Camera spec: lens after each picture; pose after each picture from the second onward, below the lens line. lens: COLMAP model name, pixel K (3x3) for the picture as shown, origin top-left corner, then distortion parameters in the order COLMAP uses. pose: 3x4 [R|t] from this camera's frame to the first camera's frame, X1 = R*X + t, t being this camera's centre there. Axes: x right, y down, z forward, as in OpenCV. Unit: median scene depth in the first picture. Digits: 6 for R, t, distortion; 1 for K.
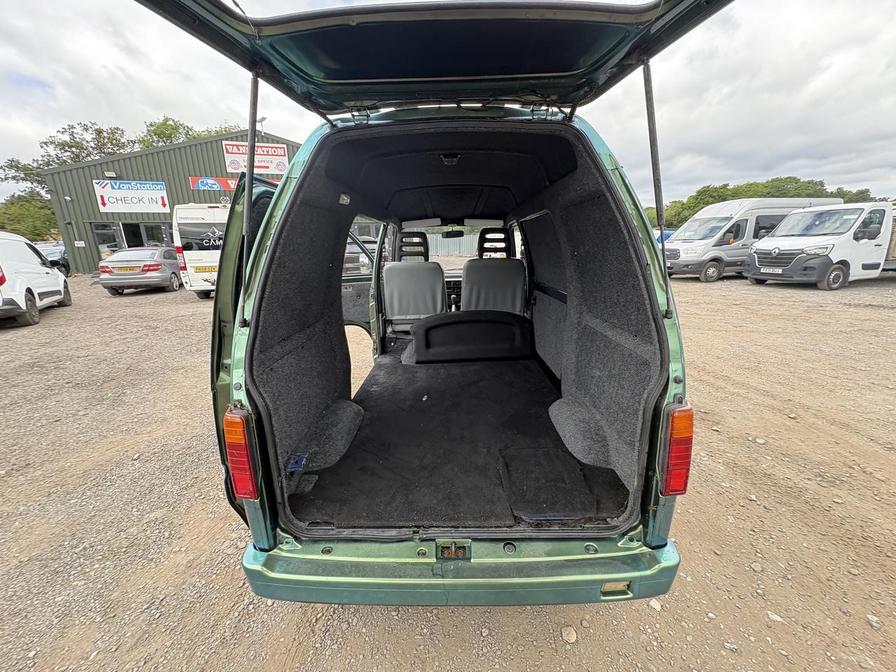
lens RADIAL K [[356.8, 0, 446.0], [0, 356.8, 338.6], [0, 0, 1]] dist [0.002514, -0.000398]
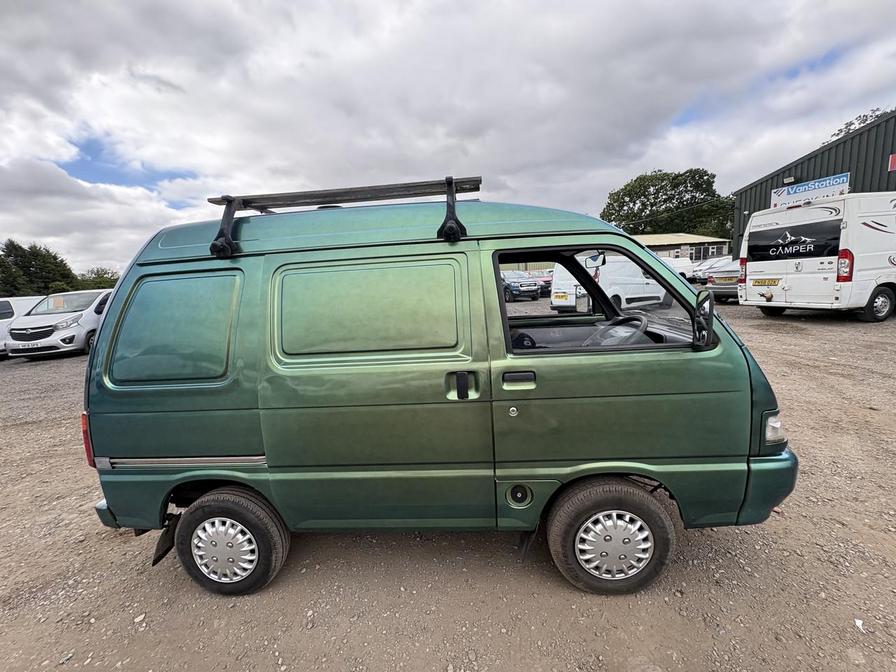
lens RADIAL K [[356.8, 0, 446.0], [0, 356.8, 338.6], [0, 0, 1]] dist [0.002514, -0.000398]
pose [[-0.052958, 0.181070, -0.982043, 0.202797], [-0.183613, 0.964891, 0.187809, -0.071466], [0.981571, 0.190261, -0.017852, 0.243140]]
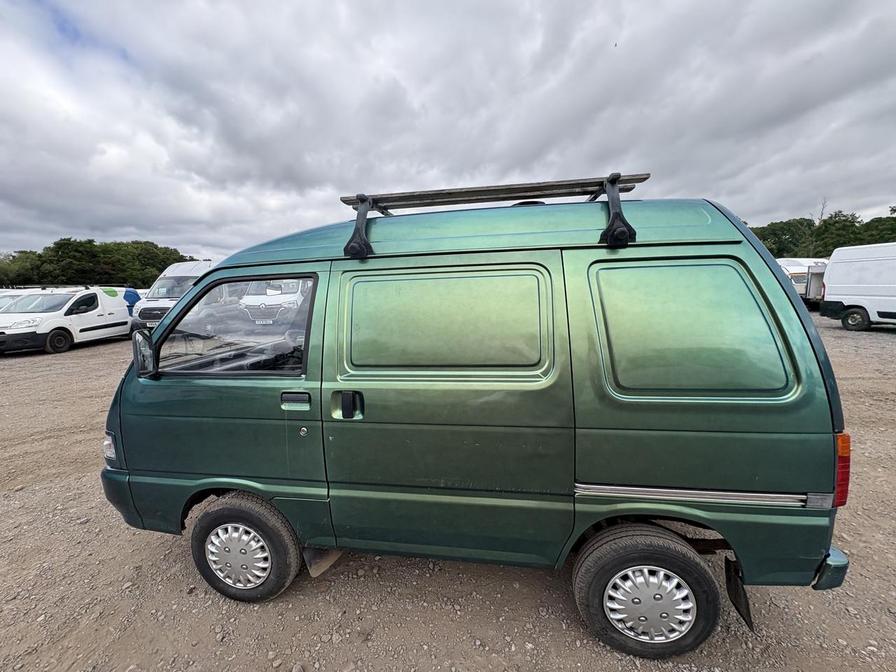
lens RADIAL K [[360.0, 0, 448.3], [0, 360.0, 337.1], [0, 0, 1]] dist [0.002787, -0.000490]
pose [[0.145723, -0.116630, 0.982427, -0.187023], [0.272945, 0.959226, 0.073390, -0.052878], [-0.950929, 0.257454, 0.171615, 0.186916]]
